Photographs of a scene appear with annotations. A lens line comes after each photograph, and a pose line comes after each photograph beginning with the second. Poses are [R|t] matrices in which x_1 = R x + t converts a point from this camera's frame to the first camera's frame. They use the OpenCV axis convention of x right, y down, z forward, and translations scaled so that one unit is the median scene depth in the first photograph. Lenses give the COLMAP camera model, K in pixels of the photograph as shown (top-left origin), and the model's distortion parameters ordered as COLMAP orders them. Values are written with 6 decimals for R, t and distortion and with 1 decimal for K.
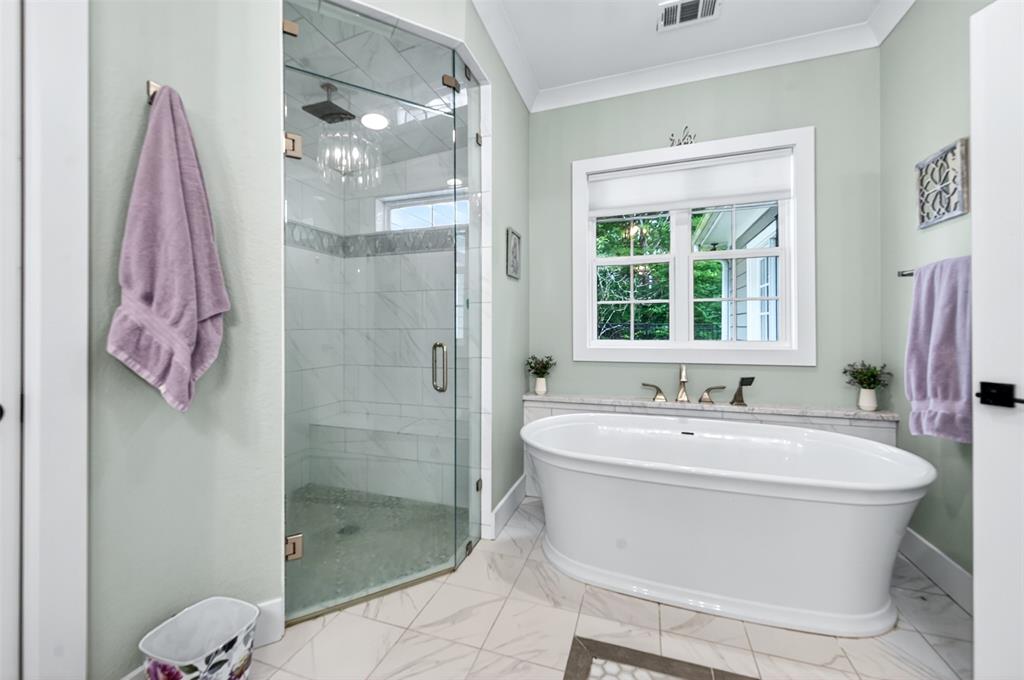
lens RADIAL K [[410.2, 0, 507.4], [0, 410.2, 329.1], [0, 0, 1]] dist [-0.001693, 0.000104]
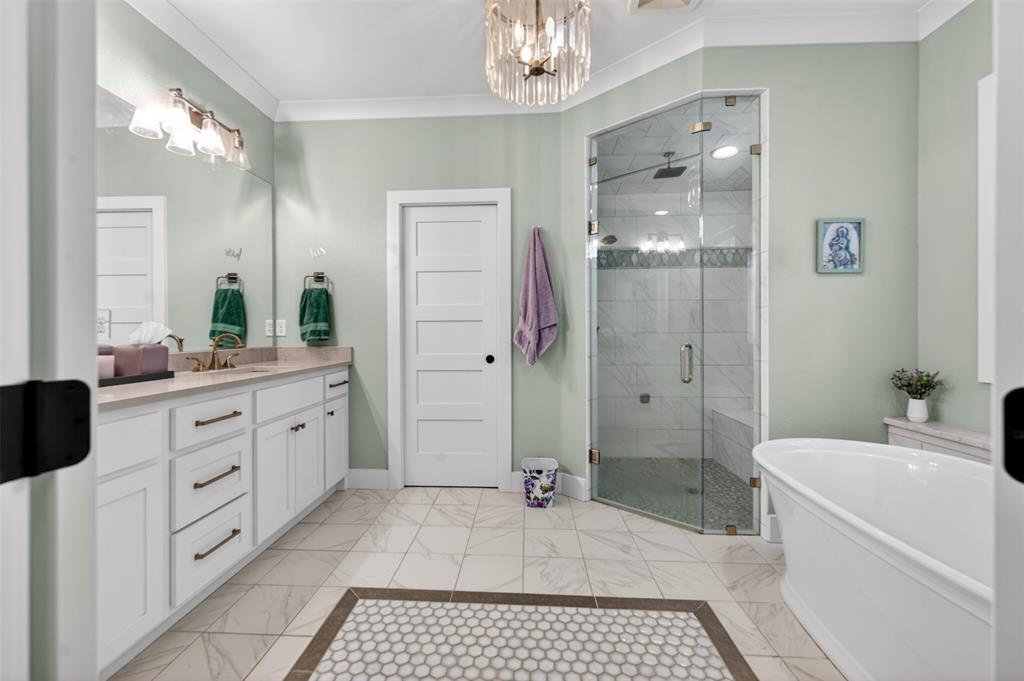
lens RADIAL K [[410.2, 0, 510.1], [0, 410.2, 335.9], [0, 0, 1]] dist [-0.001693, 0.000104]
pose [[0.291452, 0.008682, -0.956546, 1.142979], [-0.006379, 0.999954, 0.007132, 0.003623], [0.956564, 0.004024, 0.291494, 0.147111]]
